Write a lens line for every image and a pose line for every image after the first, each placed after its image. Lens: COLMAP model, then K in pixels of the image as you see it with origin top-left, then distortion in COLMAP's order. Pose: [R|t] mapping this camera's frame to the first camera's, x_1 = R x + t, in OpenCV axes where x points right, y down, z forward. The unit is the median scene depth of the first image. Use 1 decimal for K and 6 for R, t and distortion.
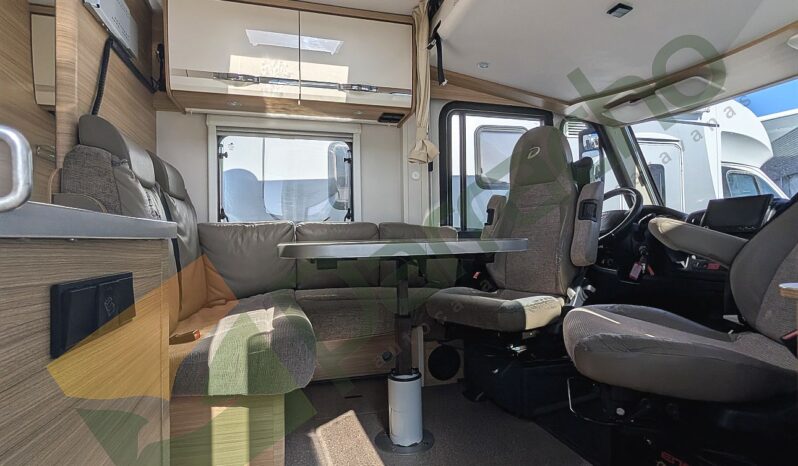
lens RADIAL K [[407.1, 0, 397.3], [0, 407.1, 234.8], [0, 0, 1]] dist [-0.000550, 0.000022]
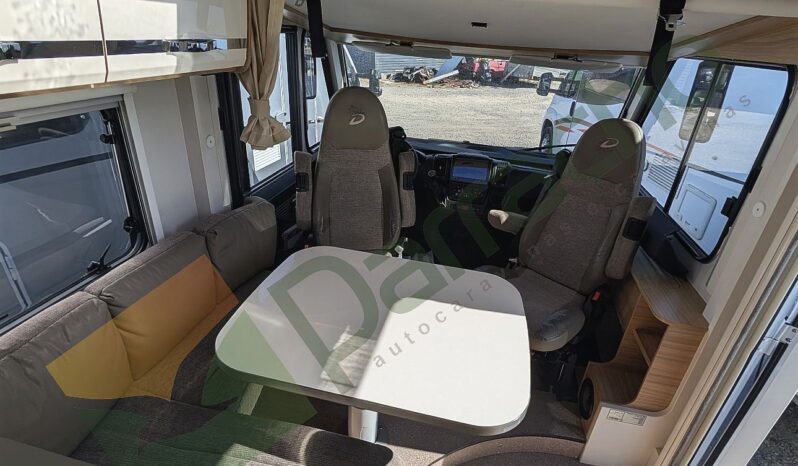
lens RADIAL K [[407.1, 0, 399.6], [0, 407.1, 233.1], [0, 0, 1]] dist [-0.000550, 0.000022]
pose [[0.463300, -0.356328, 0.811409, -0.531498], [-0.076080, 0.896230, 0.437017, -0.416468], [-0.882930, -0.264201, 0.388114, 0.497795]]
